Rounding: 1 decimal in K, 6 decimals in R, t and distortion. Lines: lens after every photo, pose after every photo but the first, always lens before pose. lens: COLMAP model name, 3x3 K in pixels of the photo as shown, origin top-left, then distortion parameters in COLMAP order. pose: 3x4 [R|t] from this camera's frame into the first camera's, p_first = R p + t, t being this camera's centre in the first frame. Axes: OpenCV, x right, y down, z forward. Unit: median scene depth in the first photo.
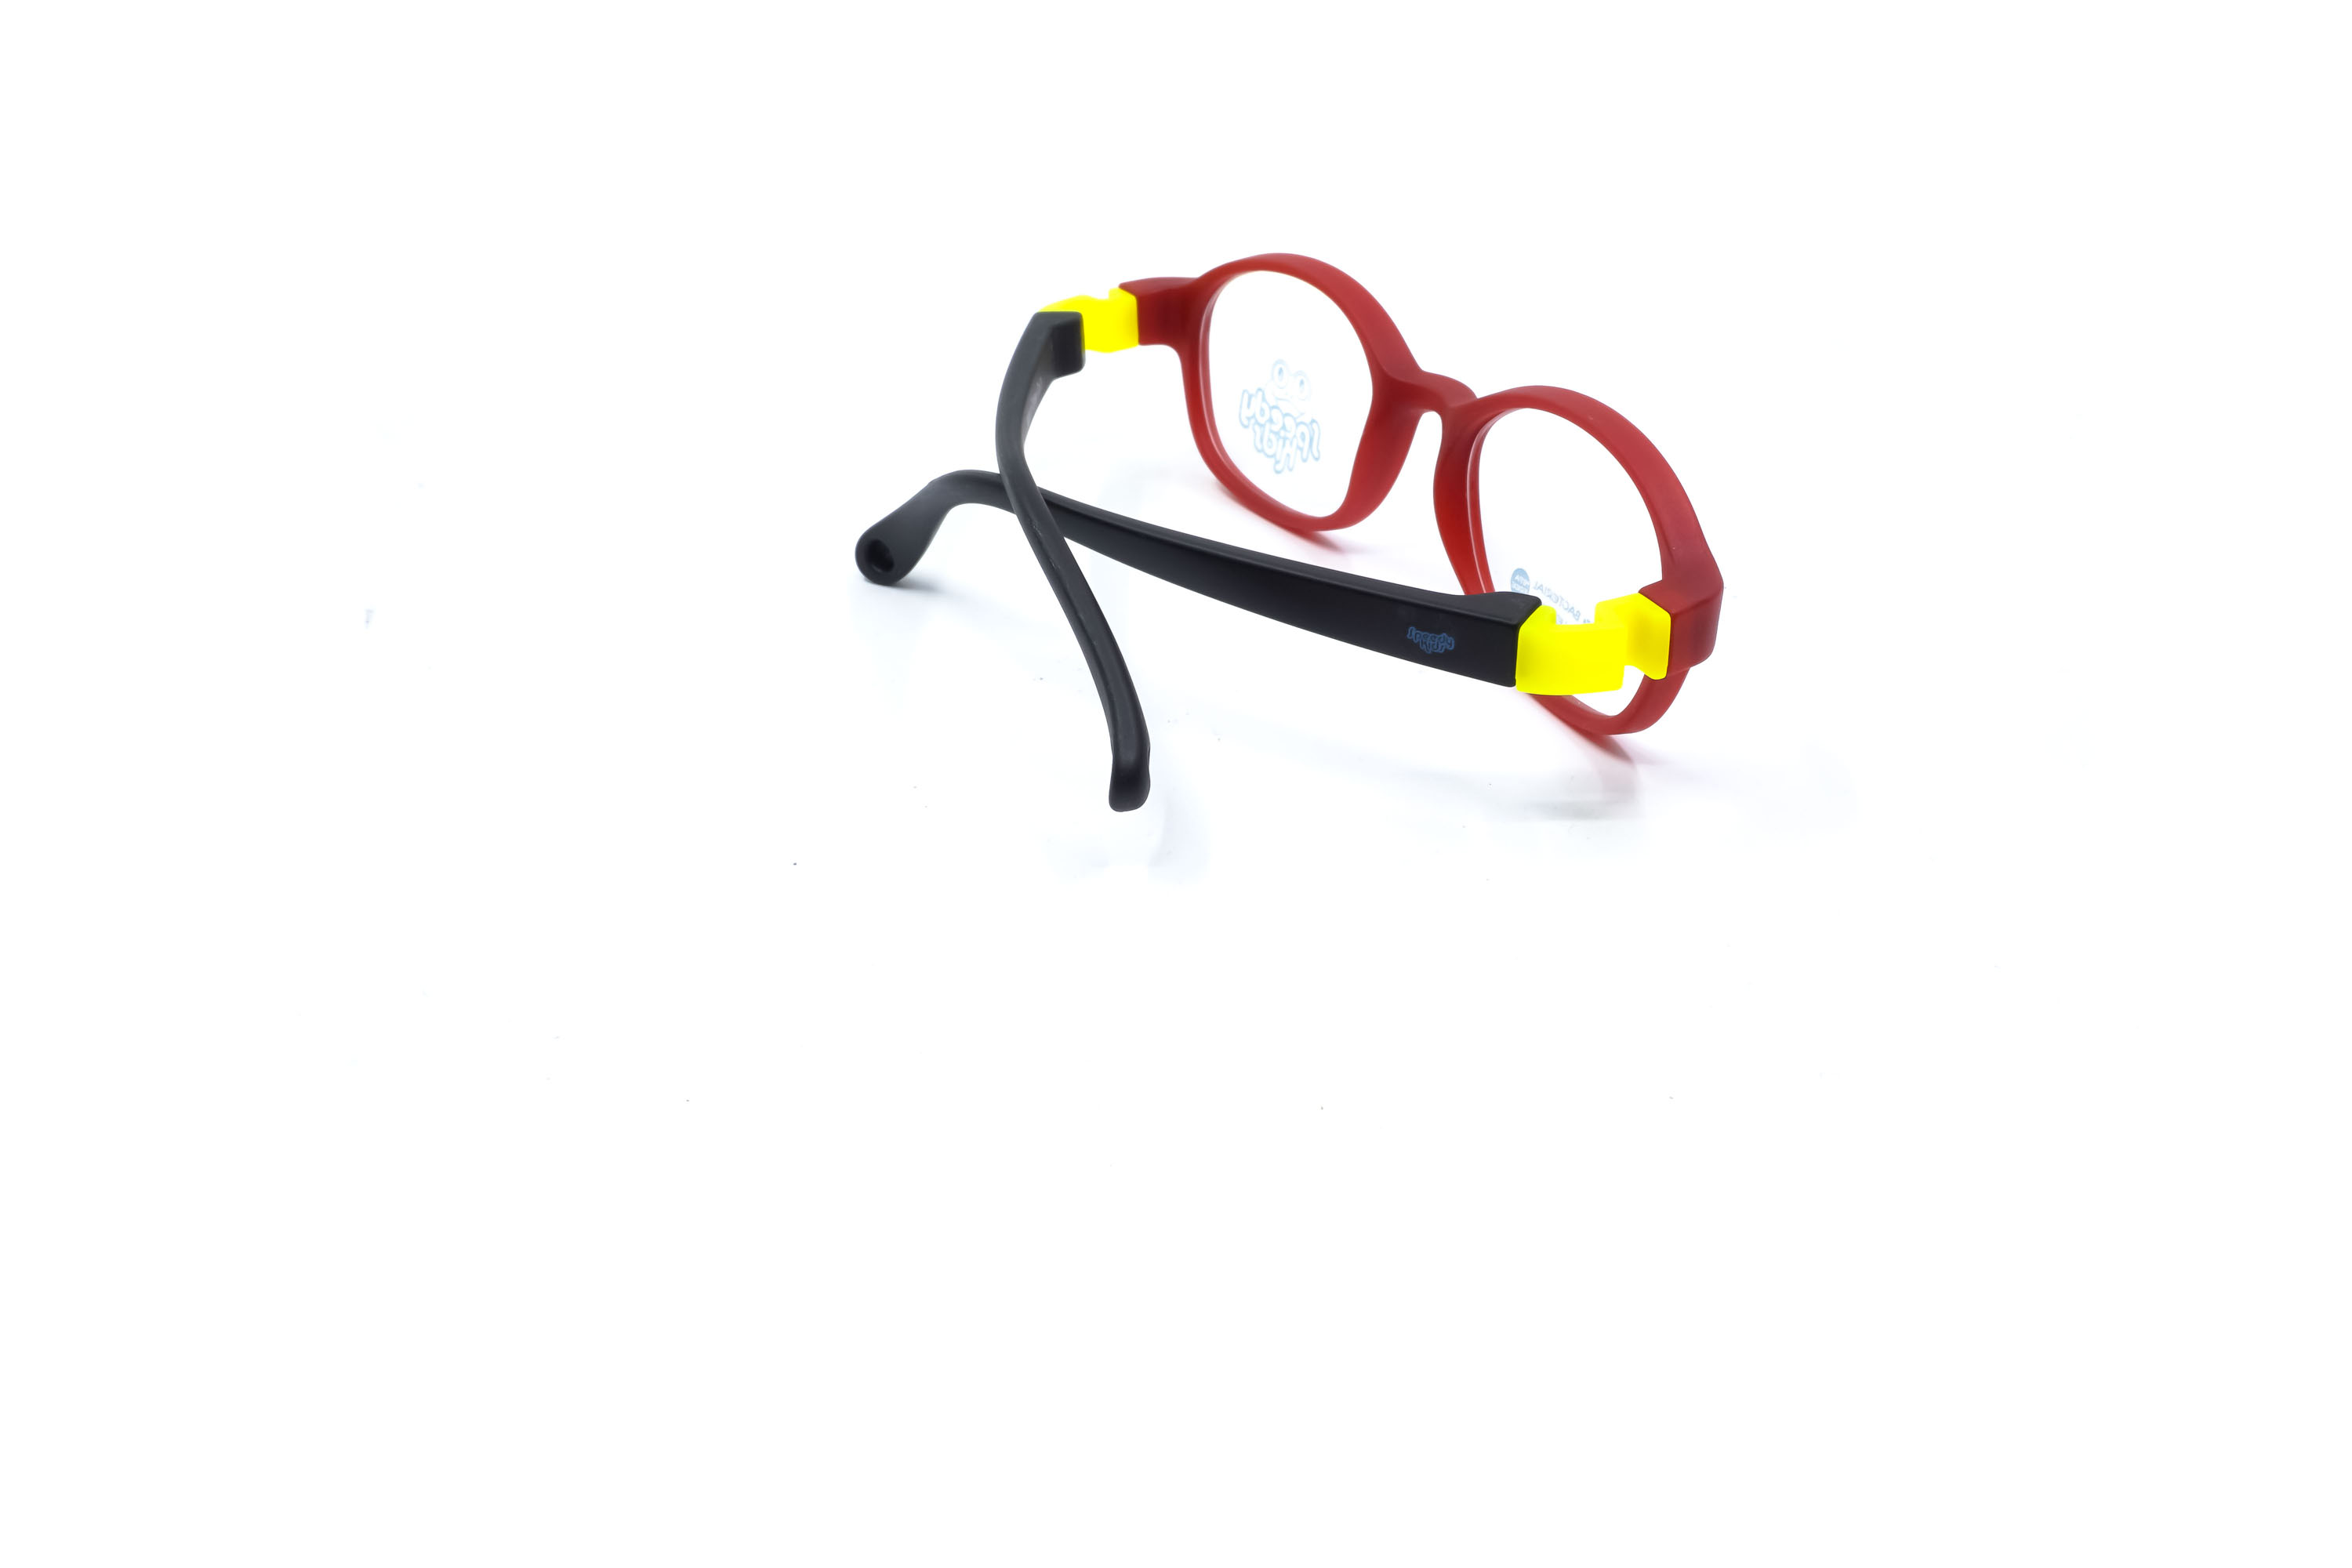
lens RADIAL K [[2398.6, 0, 1176.0], [0, 2398.6, 784.0], [0, 0, 1]] dist [0.019027, 0.001026]
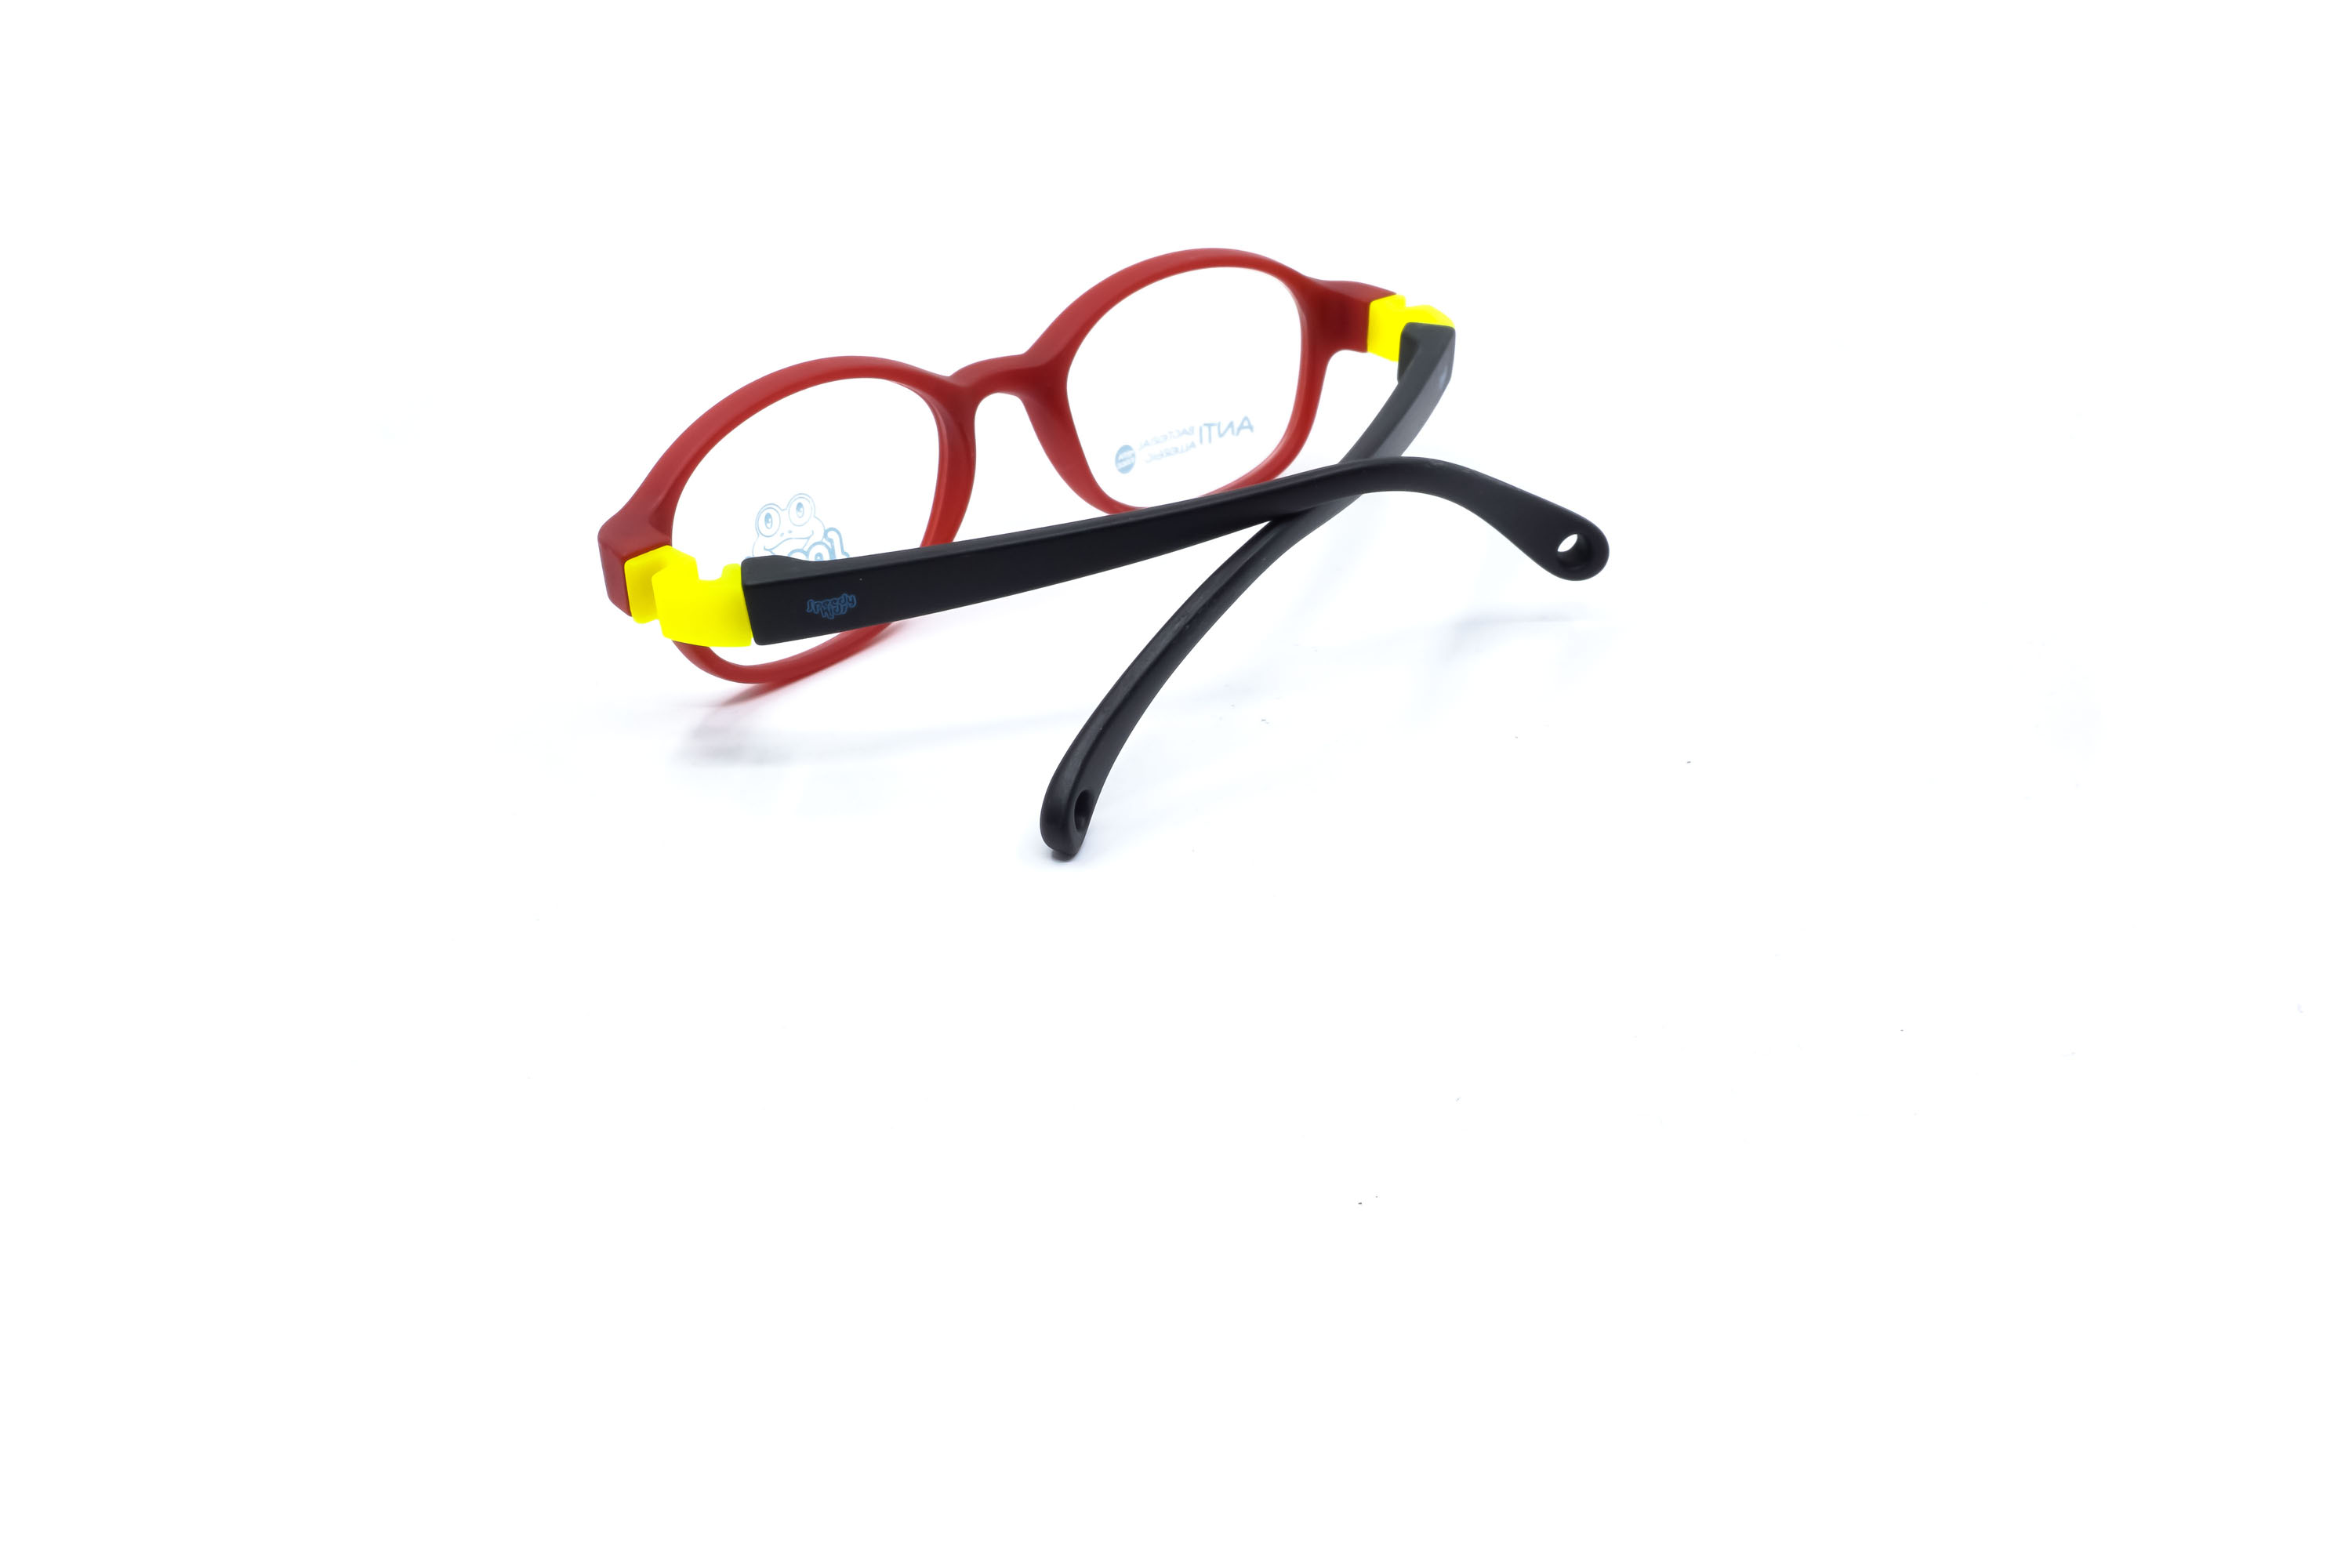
lens RADIAL K [[2398.6, 0, 1176.0], [0, 2398.6, 784.0], [0, 0, 1]] dist [0.019027, 0.001026]
pose [[-0.256471, -0.462533, 0.848697, -0.786437], [0.495299, 0.691124, 0.526333, -0.493762], [-0.830001, 0.555348, 0.051840, 0.885866]]
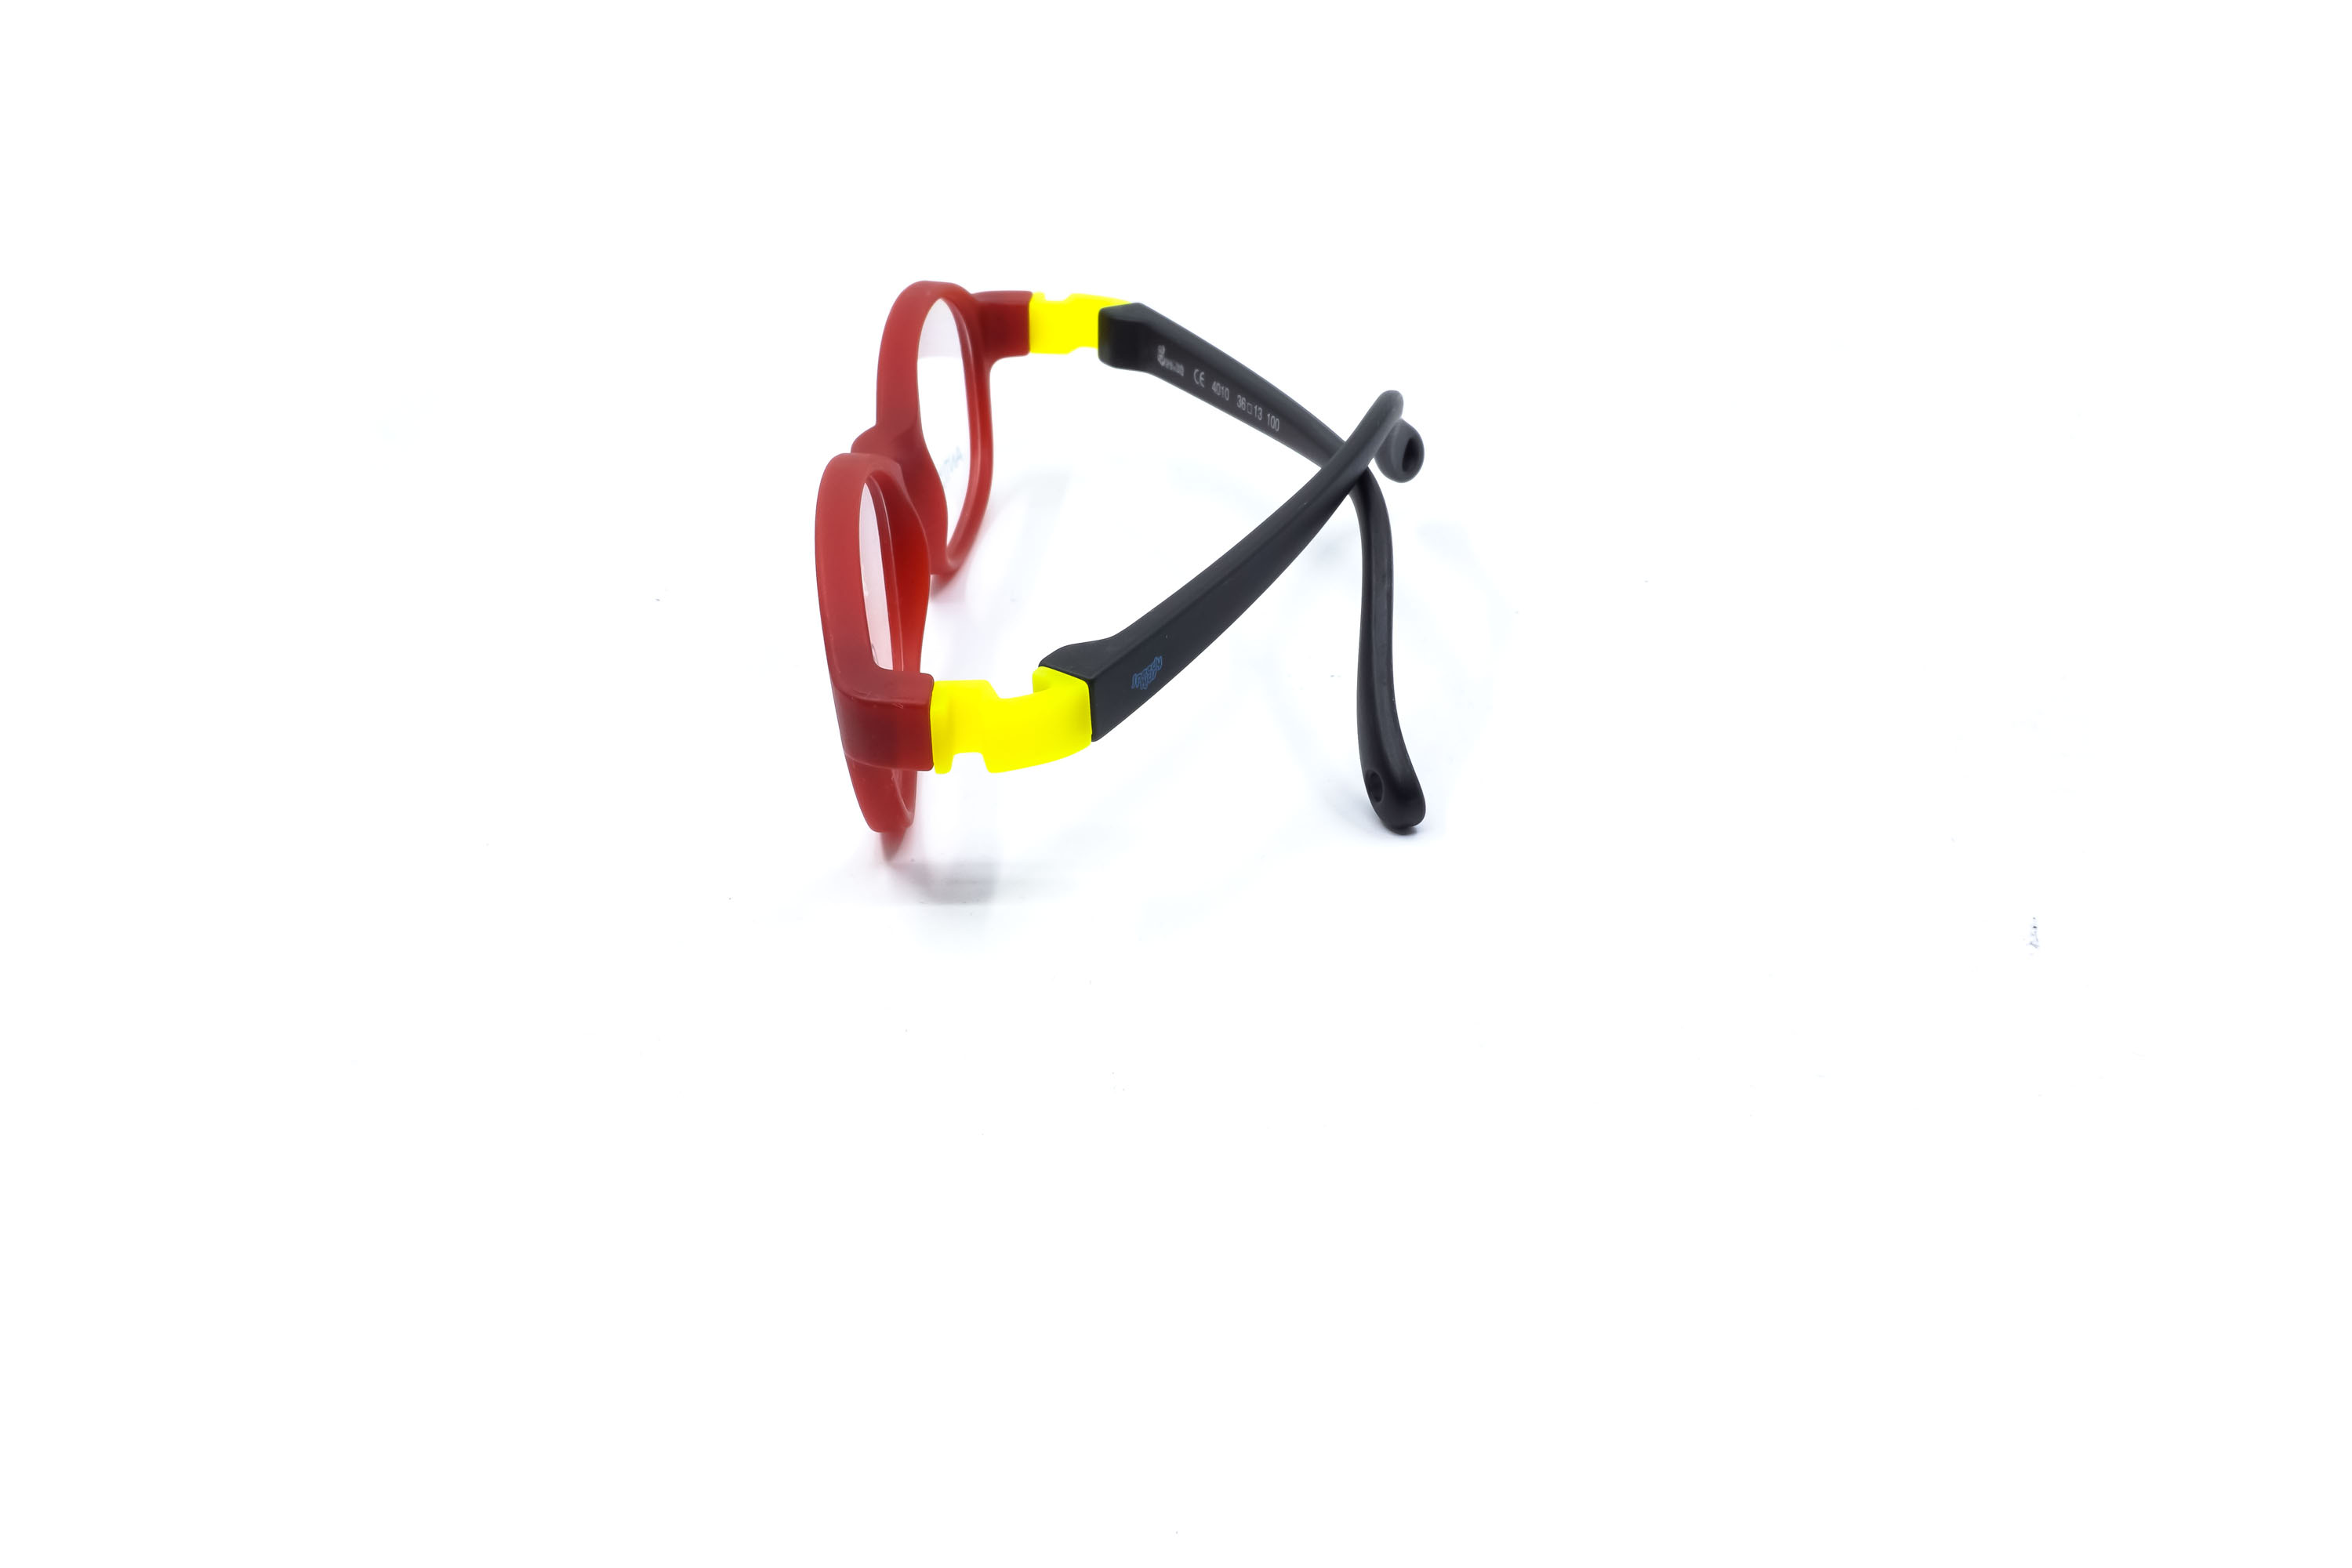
lens RADIAL K [[2398.6, 0, 1176.0], [0, 2398.6, 784.0], [0, 0, 1]] dist [0.019027, 0.001026]
pose [[-0.866817, -0.230345, 0.442233, -0.406671], [0.261082, 0.545940, 0.796107, -0.747075], [-0.424812, 0.805538, -0.413091, 1.318834]]
